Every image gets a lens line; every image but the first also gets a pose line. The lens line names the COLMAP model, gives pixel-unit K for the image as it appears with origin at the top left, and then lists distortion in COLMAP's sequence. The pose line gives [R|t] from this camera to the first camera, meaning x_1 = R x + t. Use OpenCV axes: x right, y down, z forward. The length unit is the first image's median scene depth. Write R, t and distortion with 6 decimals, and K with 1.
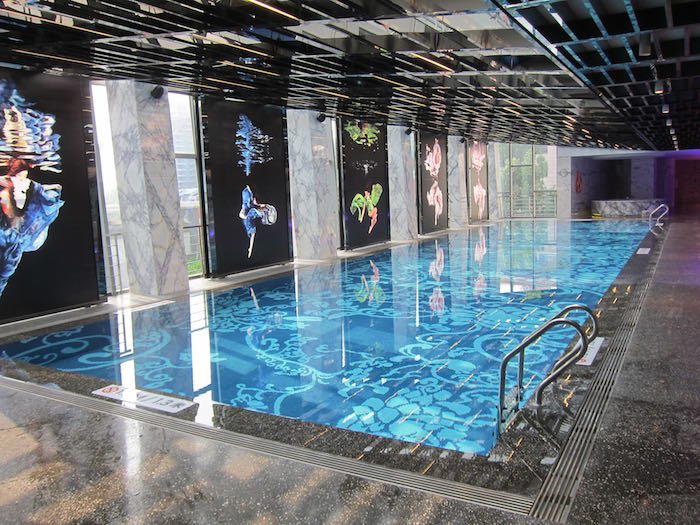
lens RADIAL K [[581.2, 0, 349.7], [0, 581.2, 261.8], [0, 0, 1]] dist [-0.054705, 0.021280]
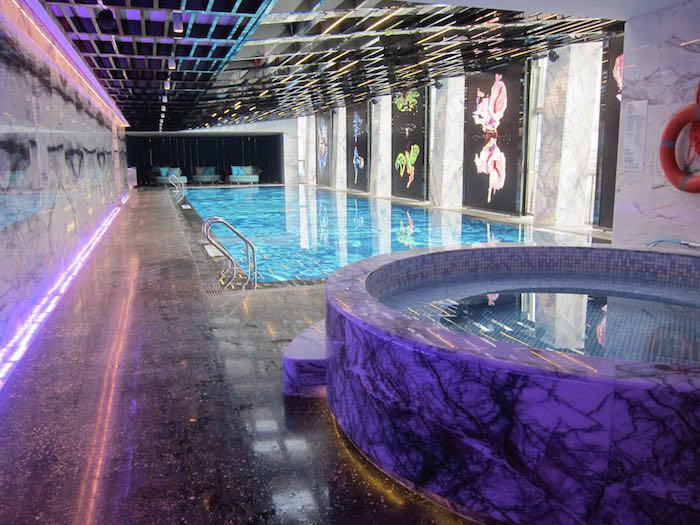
lens RADIAL K [[581.2, 0, 349.8], [0, 581.2, 262.3], [0, 0, 1]] dist [-0.054705, 0.021280]
pose [[-0.656005, 0.195009, -0.729129, 0.973391], [-0.039864, 0.955744, 0.291485, -0.237770], [0.753703, 0.220282, -0.619199, 1.646064]]
